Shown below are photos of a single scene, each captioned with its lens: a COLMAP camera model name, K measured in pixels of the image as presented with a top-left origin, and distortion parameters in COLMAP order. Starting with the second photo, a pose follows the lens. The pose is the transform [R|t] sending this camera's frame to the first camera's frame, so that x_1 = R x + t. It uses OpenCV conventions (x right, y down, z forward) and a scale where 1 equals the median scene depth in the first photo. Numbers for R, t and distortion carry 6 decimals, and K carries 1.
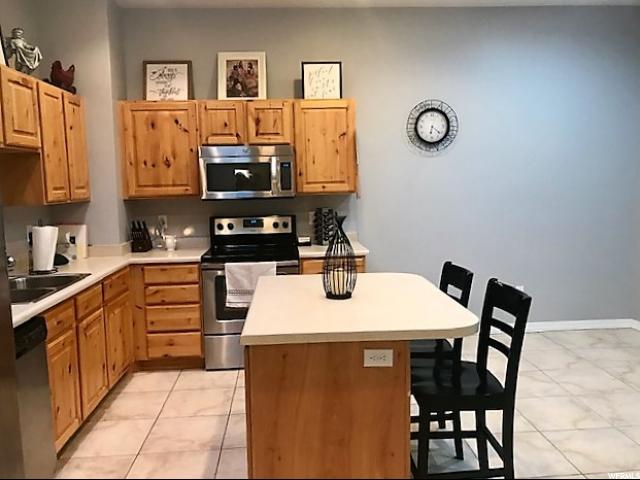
lens RADIAL K [[534.4, 0, 320.0], [0, 534.4, 240.0], [0, 0, 1]] dist [0.010941, -0.002814]
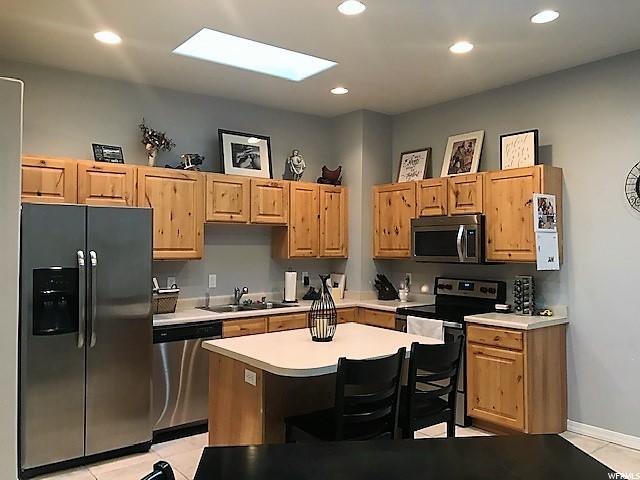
lens RADIAL K [[522.1, 0, 325.6], [0, 522.1, 240.8], [0, 0, 1]] dist [0.057749, -0.003202]
pose [[0.566341, 0.014792, -0.824038, 0.630809], [-0.109216, 0.992368, -0.057248, -0.032848], [0.816902, 0.122420, 0.563635, 0.169878]]
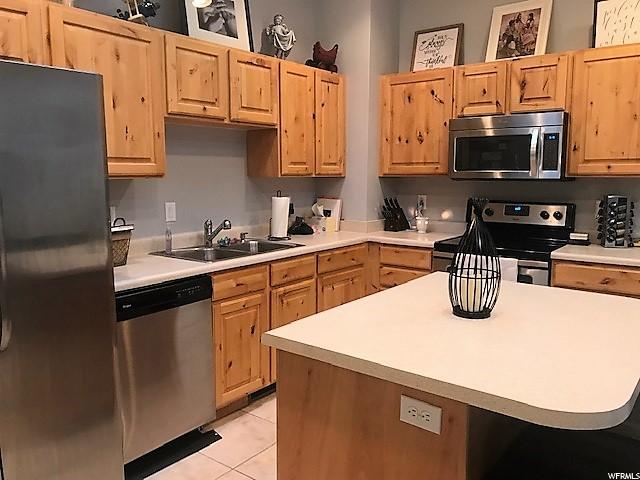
lens RADIAL K [[514.7, 0, 320.0], [0, 514.7, 240.0], [0, 0, 1]] dist [0.001709, -0.008282]
pose [[0.744391, 0.106928, -0.659127, 0.191942], [-0.090141, 0.994151, 0.059476, -0.006311], [0.661631, 0.015141, 0.749676, 0.215896]]
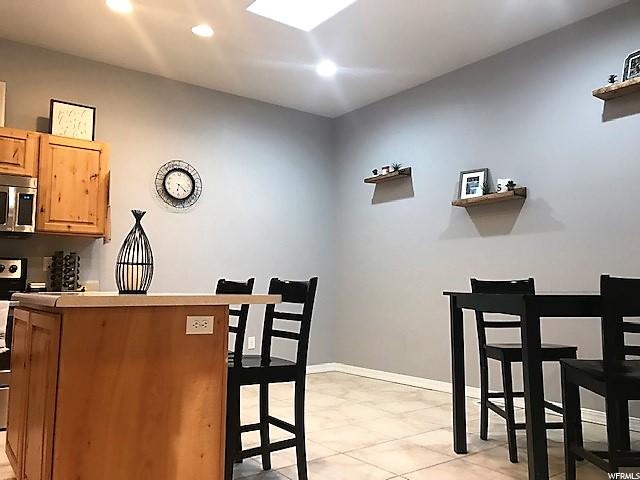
lens RADIAL K [[517.4, 0, 320.0], [0, 517.4, 240.0], [0, 0, 1]] dist [0.011343, 0.003140]
pose [[0.838259, 0.074406, 0.540172, -0.117513], [0.041277, 0.979144, -0.198928, 0.127188], [-0.543707, 0.189050, 0.817705, 0.012941]]
